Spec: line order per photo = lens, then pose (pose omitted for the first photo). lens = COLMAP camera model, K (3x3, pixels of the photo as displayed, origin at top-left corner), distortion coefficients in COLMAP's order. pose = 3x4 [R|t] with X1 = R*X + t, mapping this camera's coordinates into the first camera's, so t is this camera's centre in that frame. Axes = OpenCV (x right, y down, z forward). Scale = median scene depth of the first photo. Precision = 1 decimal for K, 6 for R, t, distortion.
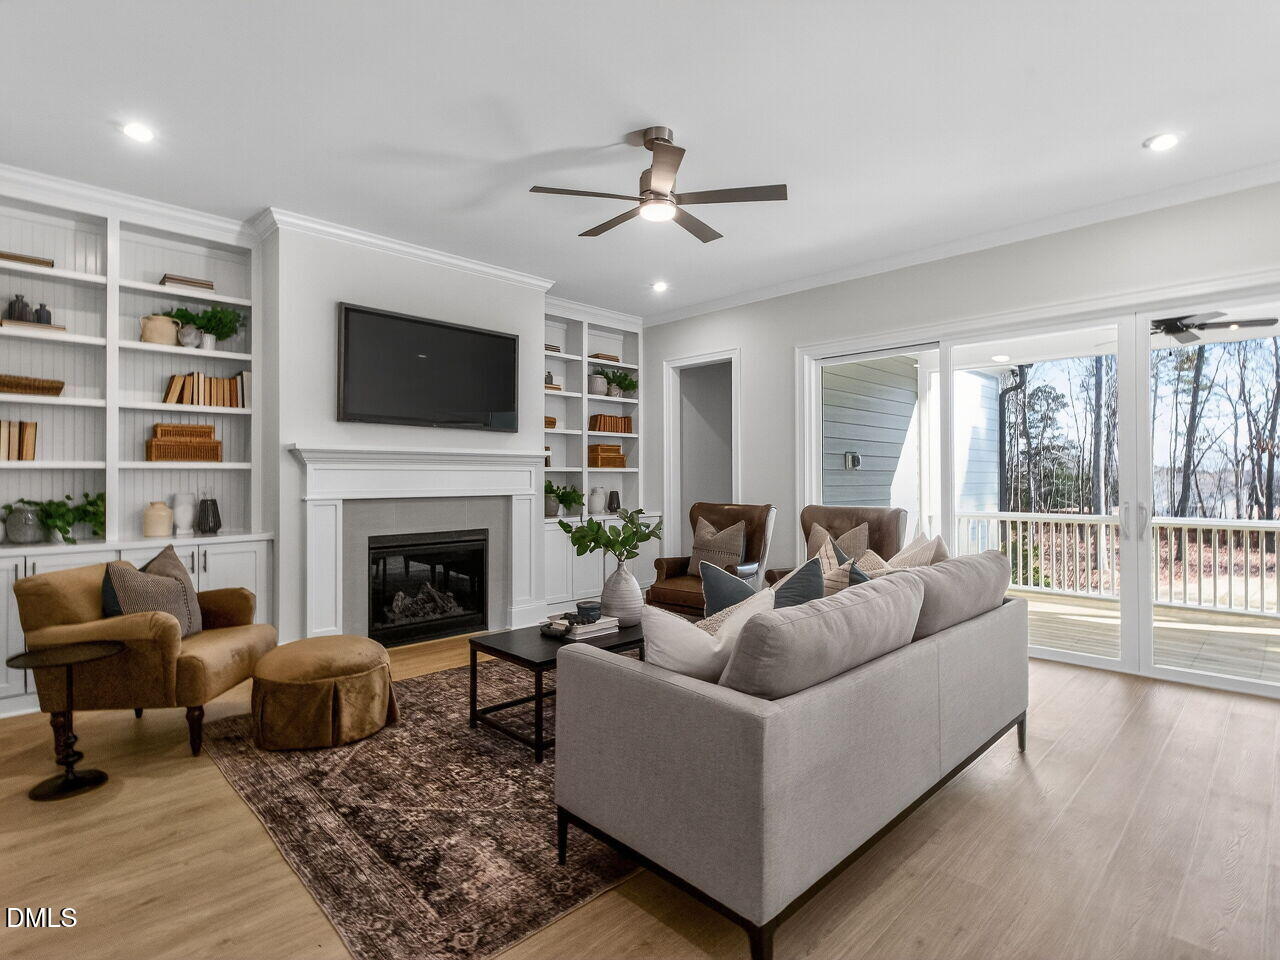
lens RADIAL K [[655.7, 0, 635.6], [0, 655.7, 475.0], [0, 0, 1]] dist [-0.000180, -0.001026]
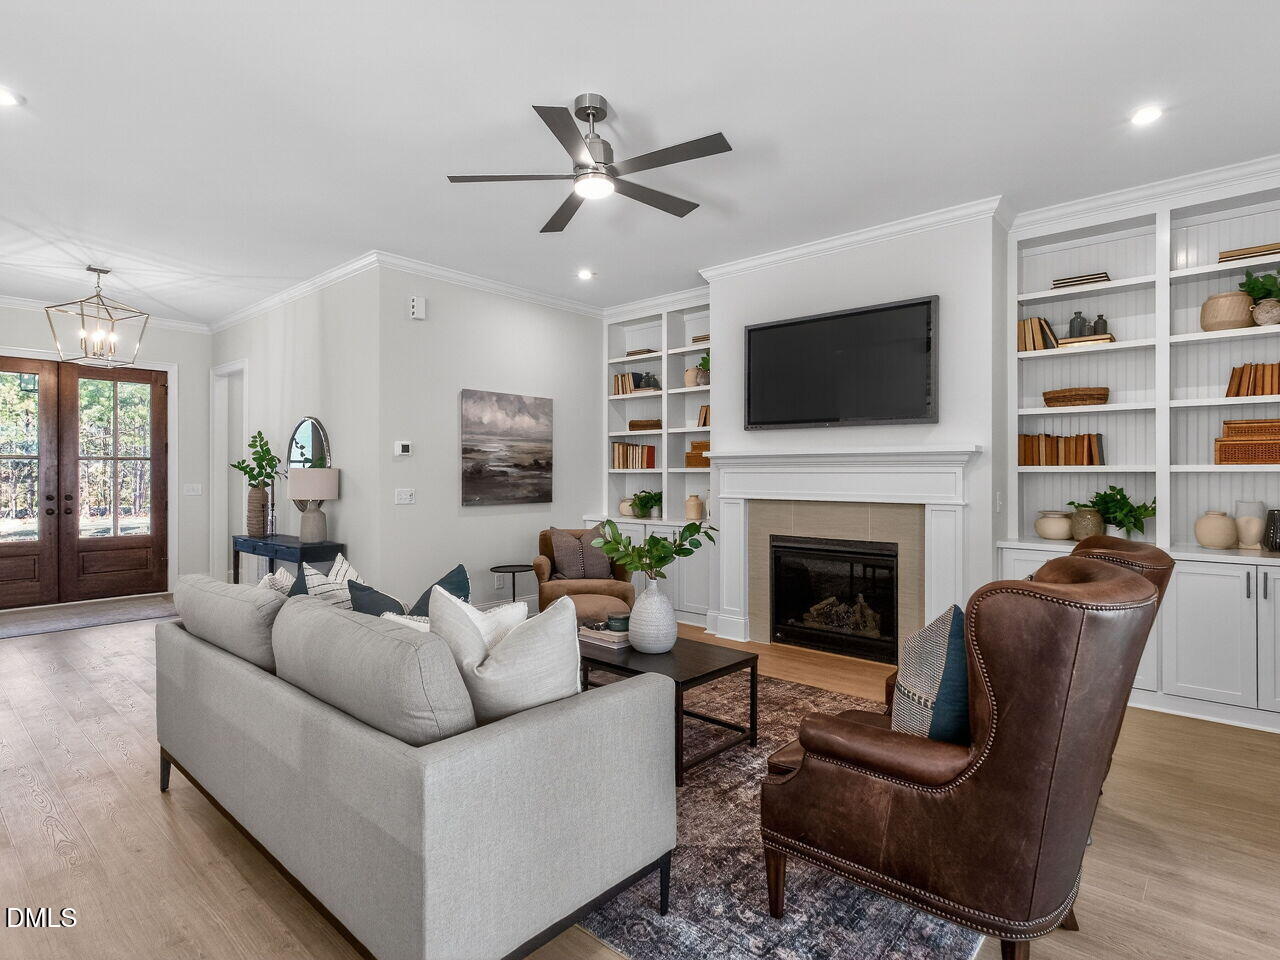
lens RADIAL K [[705.1, 0, 637.4], [0, 705.1, 488.0], [0, 0, 1]] dist [0.002088, -0.000462]
pose [[0.040781, 0.015553, -0.999047, 0.647592], [-0.003277, 0.999876, 0.015432, -0.000013], [0.999163, 0.002645, 0.040827, 0.637032]]
